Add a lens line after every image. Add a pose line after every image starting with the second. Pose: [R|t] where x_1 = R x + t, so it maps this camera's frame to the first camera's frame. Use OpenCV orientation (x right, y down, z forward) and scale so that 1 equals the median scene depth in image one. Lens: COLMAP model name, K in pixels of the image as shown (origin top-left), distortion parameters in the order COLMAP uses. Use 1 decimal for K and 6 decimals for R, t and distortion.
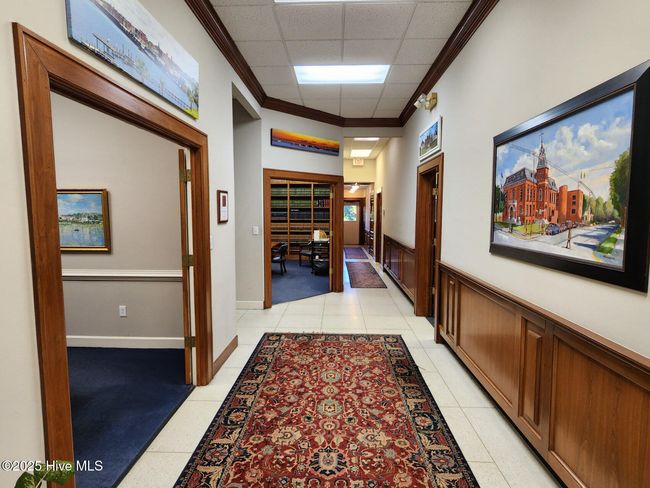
lens RADIAL K [[346.6, 0, 325.3], [0, 346.6, 242.0], [0, 0, 1]] dist [-0.002159, -0.000194]
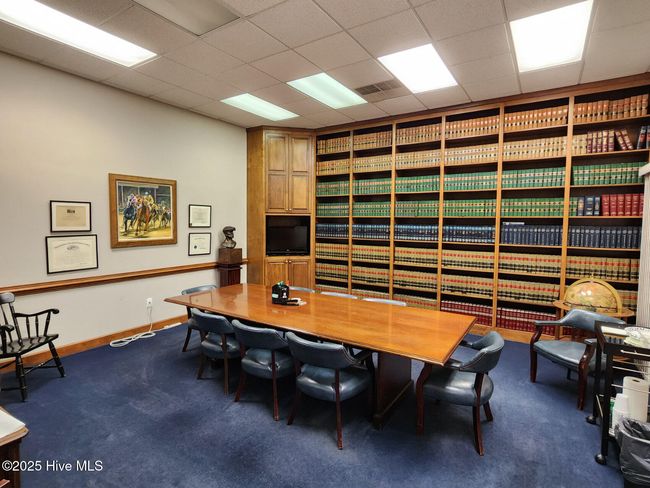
lens RADIAL K [[346.6, 0, 325.1], [0, 346.6, 241.9], [0, 0, 1]] dist [-0.002159, -0.000194]
pose [[0.861657, 0.030775, -0.506558, -0.072460], [-0.043468, 0.998967, -0.013249, -0.053805], [0.505627, 0.033435, 0.862104, 0.524785]]
